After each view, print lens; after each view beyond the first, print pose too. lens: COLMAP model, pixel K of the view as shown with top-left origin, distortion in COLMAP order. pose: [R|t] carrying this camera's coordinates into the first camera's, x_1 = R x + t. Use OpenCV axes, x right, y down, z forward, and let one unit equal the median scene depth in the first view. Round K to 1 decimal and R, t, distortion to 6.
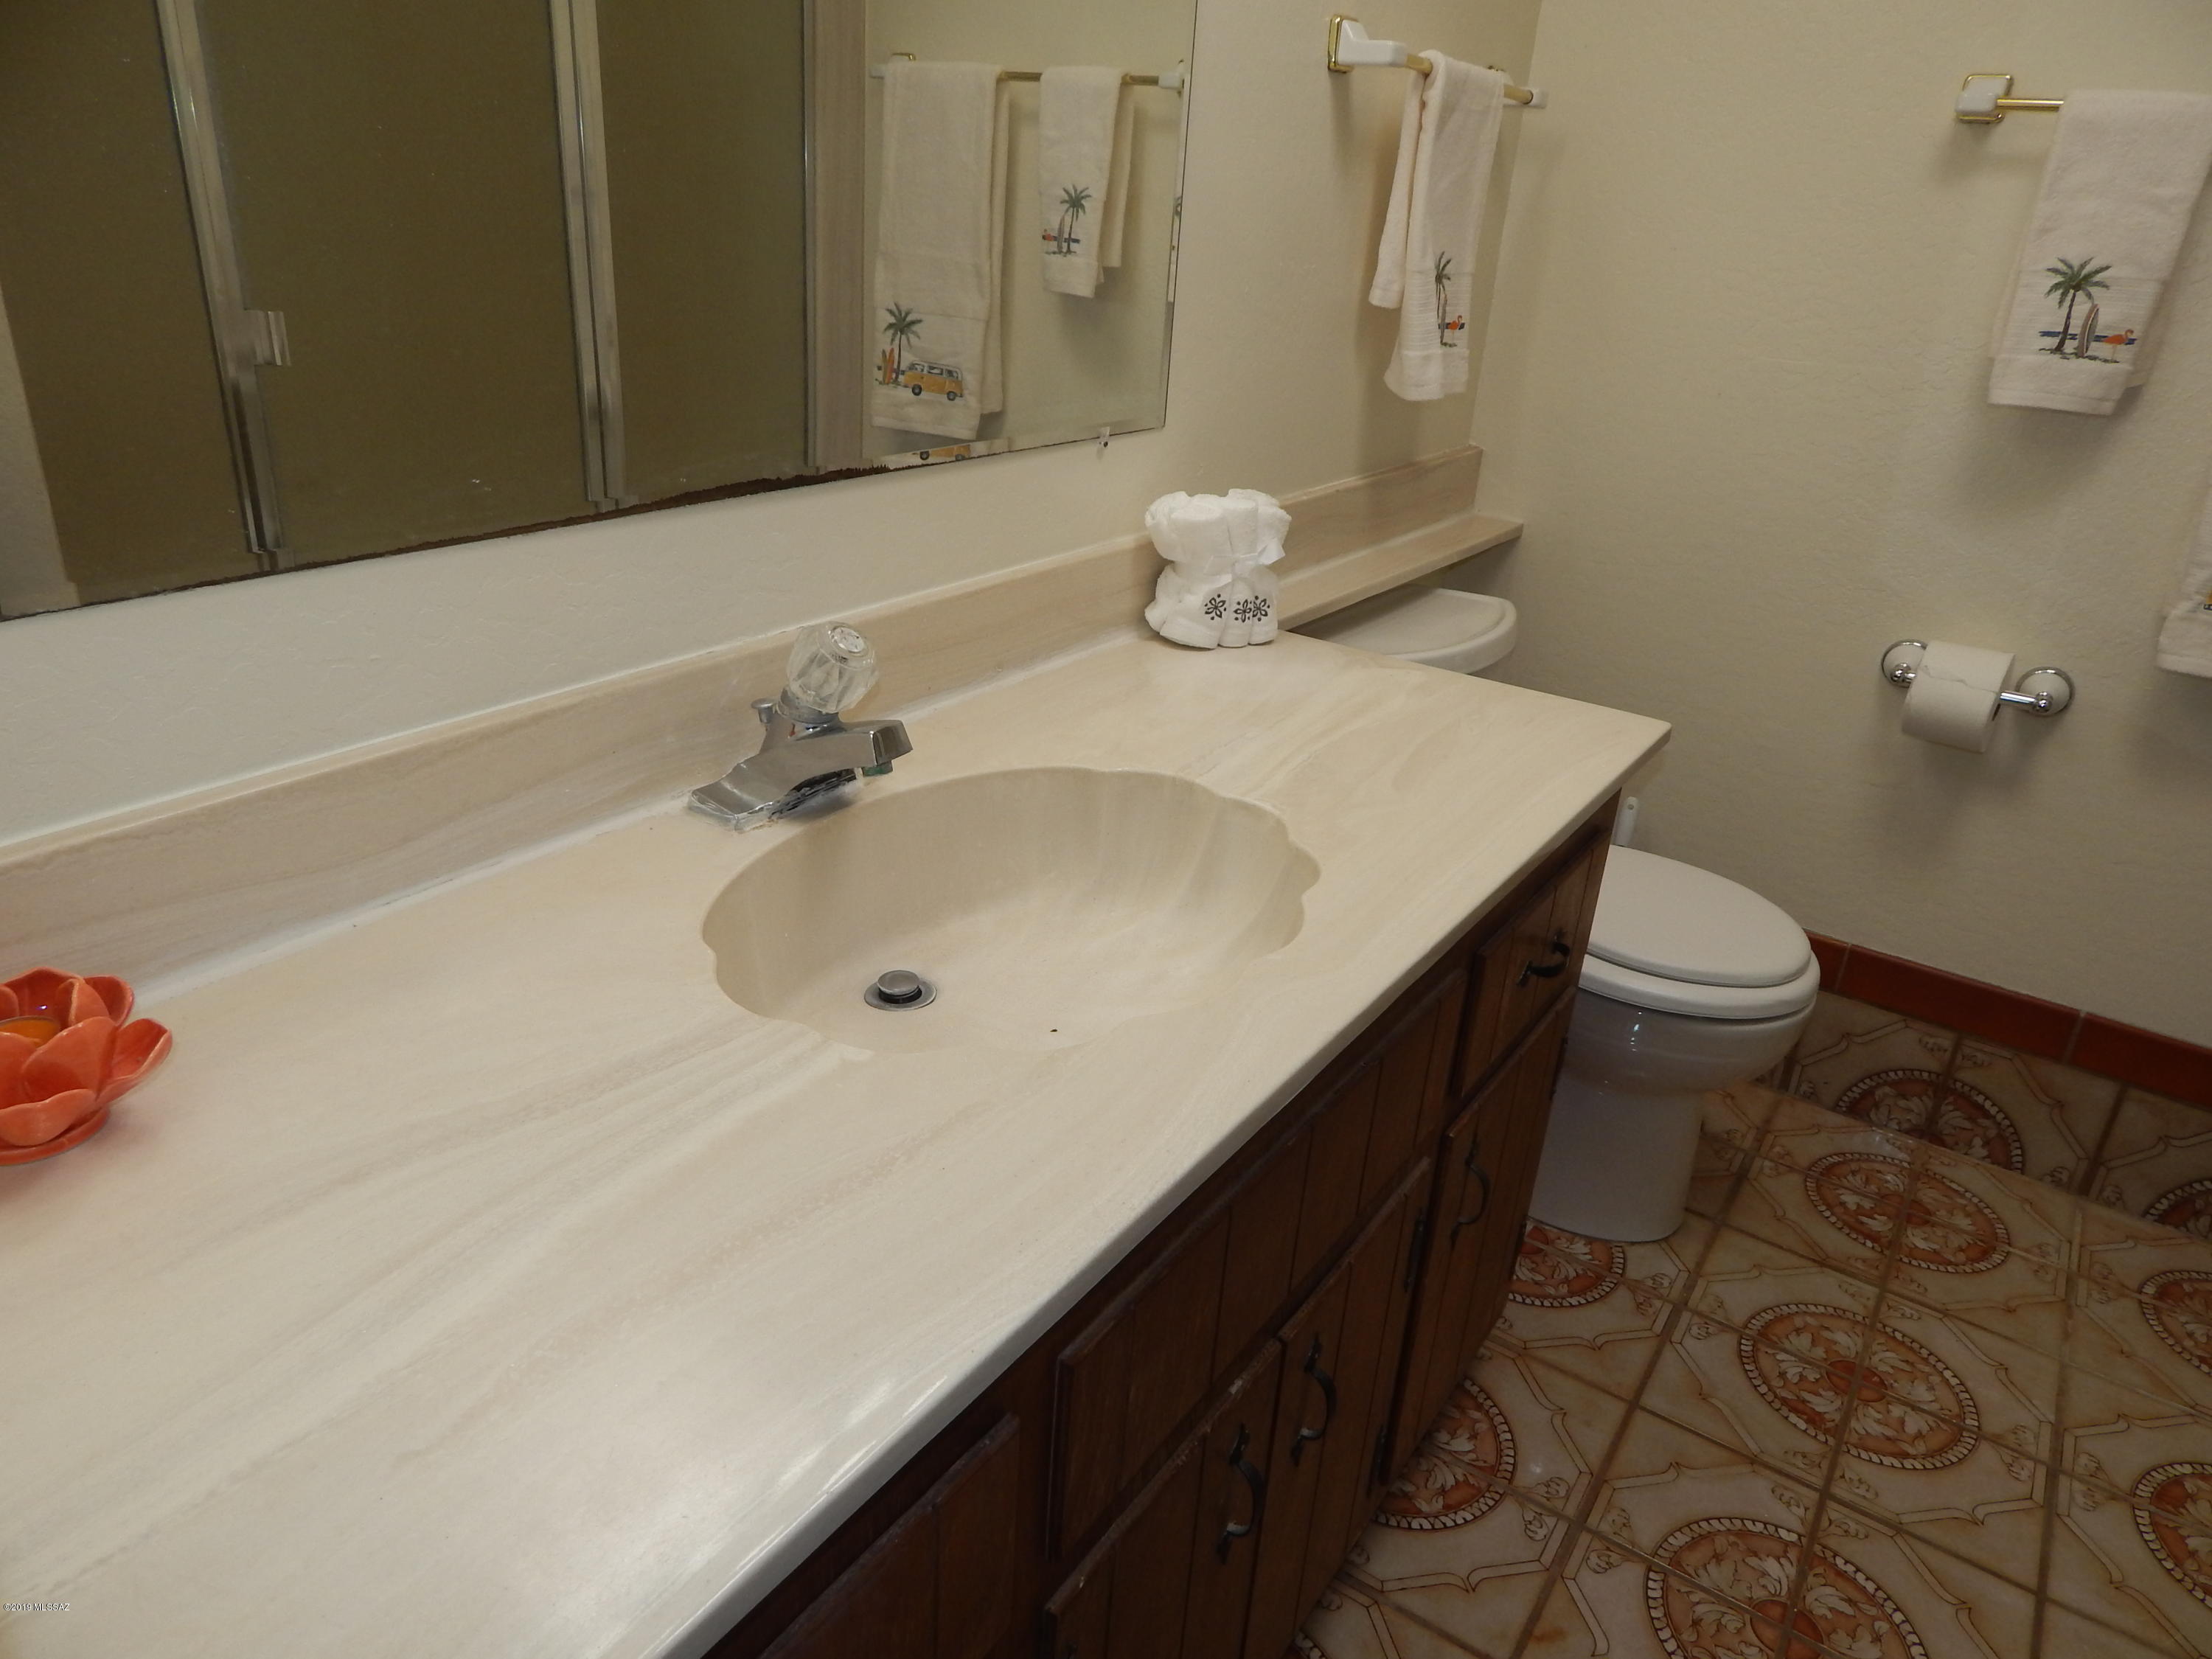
lens RADIAL K [[1495.6, 0, 1107.5], [0, 1495.6, 799.3], [0, 0, 1]] dist [0.041256, -0.032401]
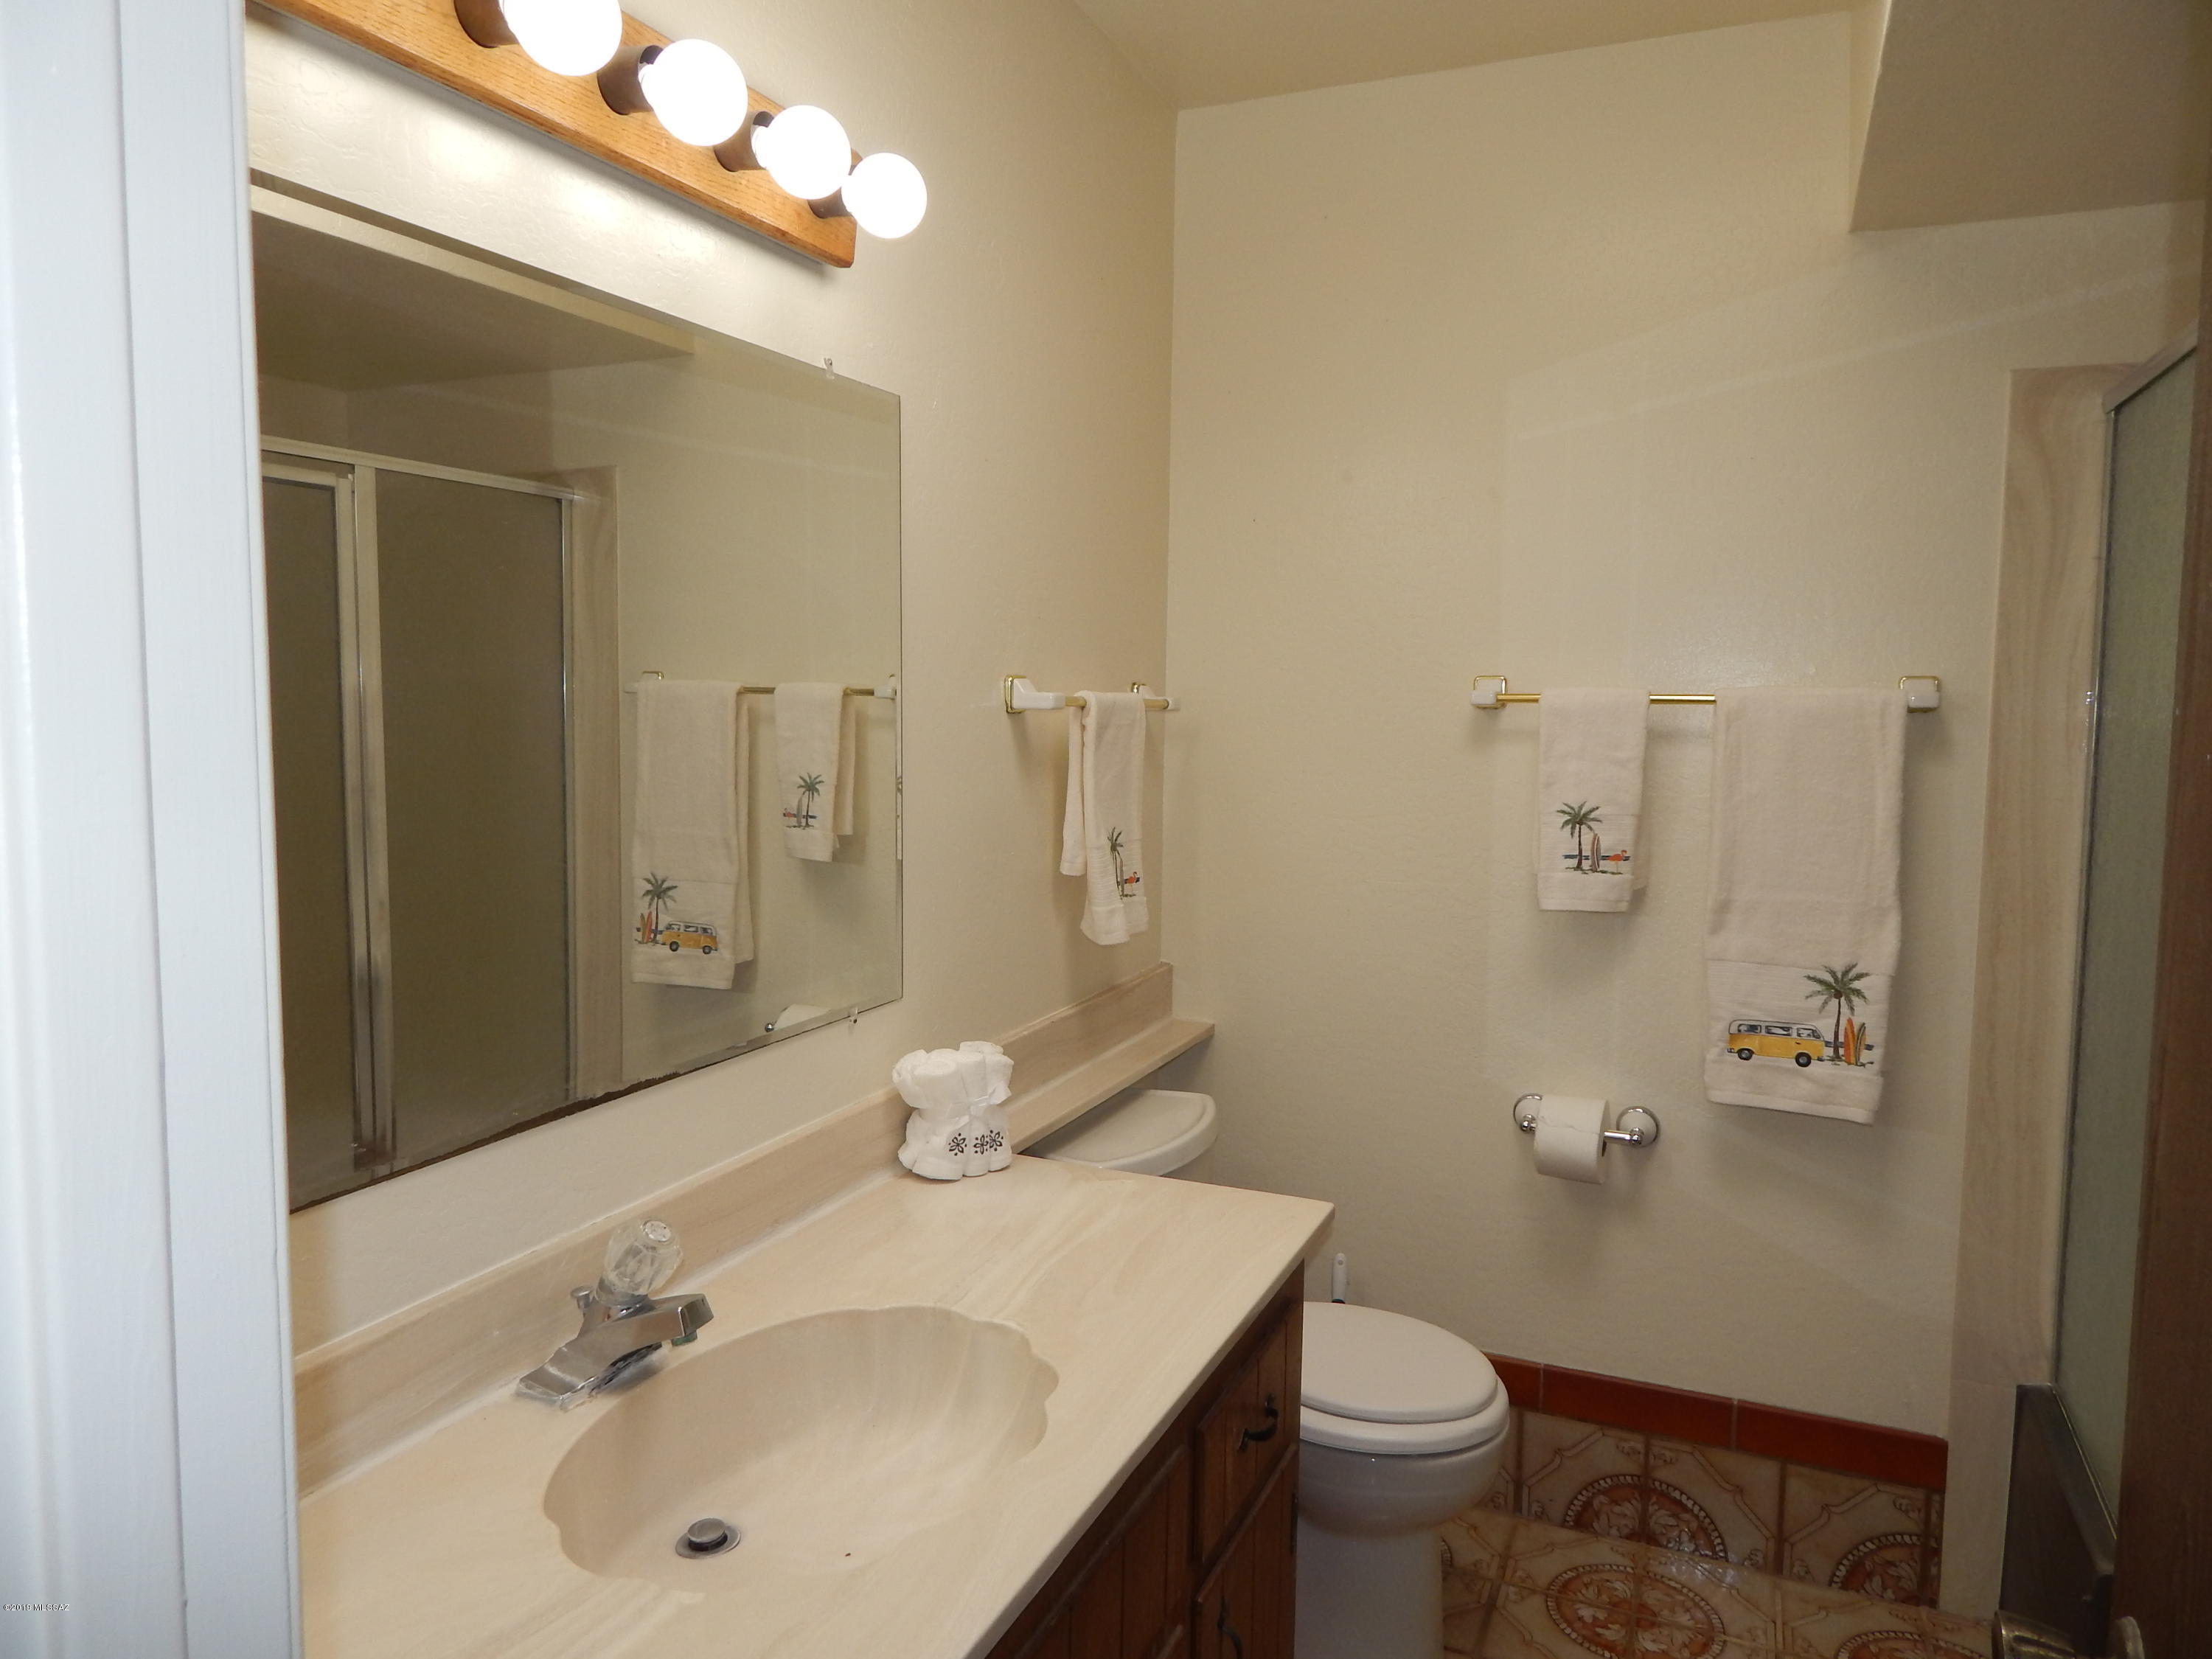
lens RADIAL K [[1480.2, 0, 1109.0], [0, 1480.2, 796.5], [0, 0, 1]] dist [0.002855, 0.001849]
pose [[0.981213, -0.068124, 0.180499, -0.002414], [0.120489, 0.947074, -0.297545, -0.019284], [-0.150676, 0.313703, 0.937490, -0.154492]]
